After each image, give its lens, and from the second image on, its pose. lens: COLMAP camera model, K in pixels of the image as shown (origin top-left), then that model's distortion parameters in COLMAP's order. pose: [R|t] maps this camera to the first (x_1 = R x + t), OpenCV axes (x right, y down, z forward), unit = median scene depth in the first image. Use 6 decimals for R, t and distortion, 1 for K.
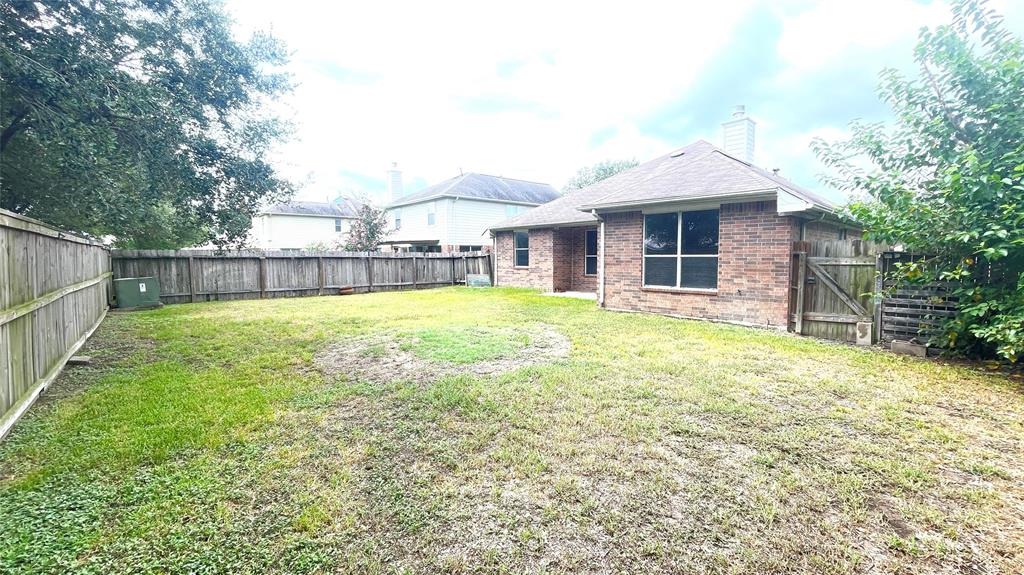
lens RADIAL K [[413.1, 0, 510.6], [0, 413.1, 284.1], [0, 0, 1]] dist [-0.000517, -0.000134]
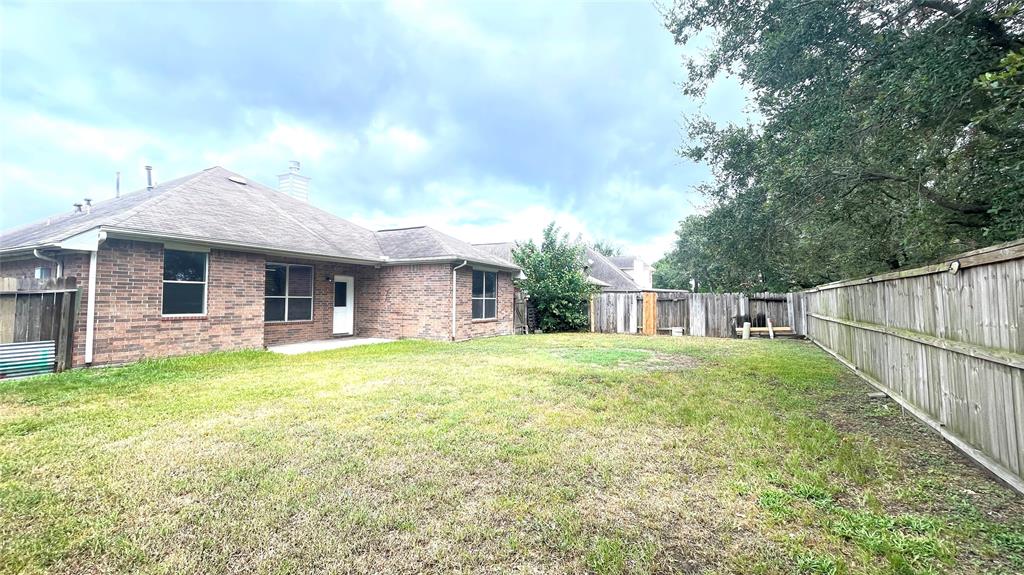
lens RADIAL K [[413.1, 0, 516.7], [0, 413.1, 280.1], [0, 0, 1]] dist [-0.000517, -0.000134]
pose [[-0.340370, 0.045840, 0.939174, -1.044645], [0.057231, 0.997969, -0.027968, -0.080581], [-0.938548, 0.044230, -0.342302, 1.317040]]
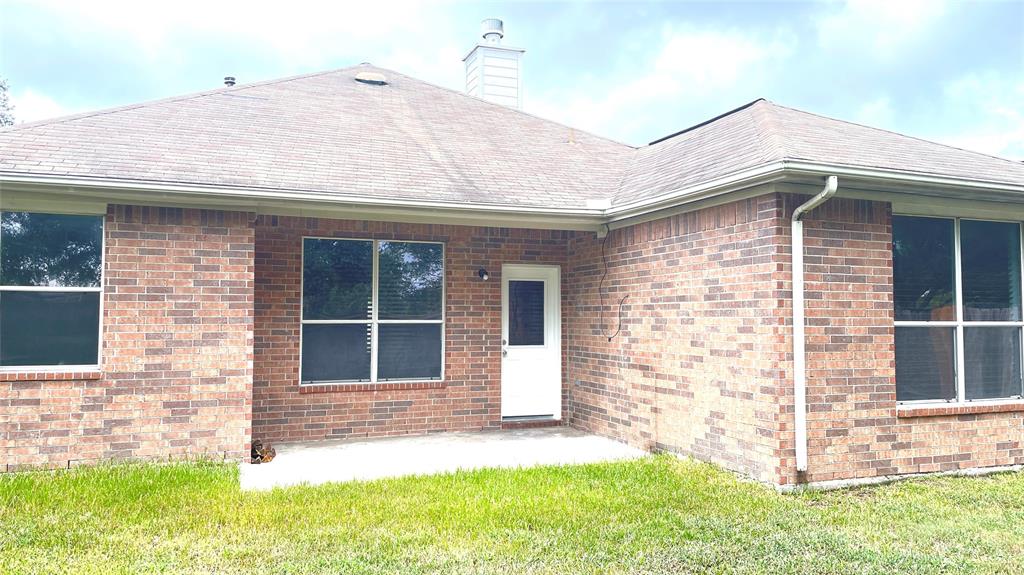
lens RADIAL K [[771.1, 0, 511.8], [0, 771.1, 284.2], [0, 0, 1]] dist [0.035829, -0.008047]
pose [[0.369406, 0.045220, 0.928167, -0.451178], [0.058646, 0.995690, -0.071851, -0.072145], [-0.927416, 0.080975, 0.365162, 1.044680]]
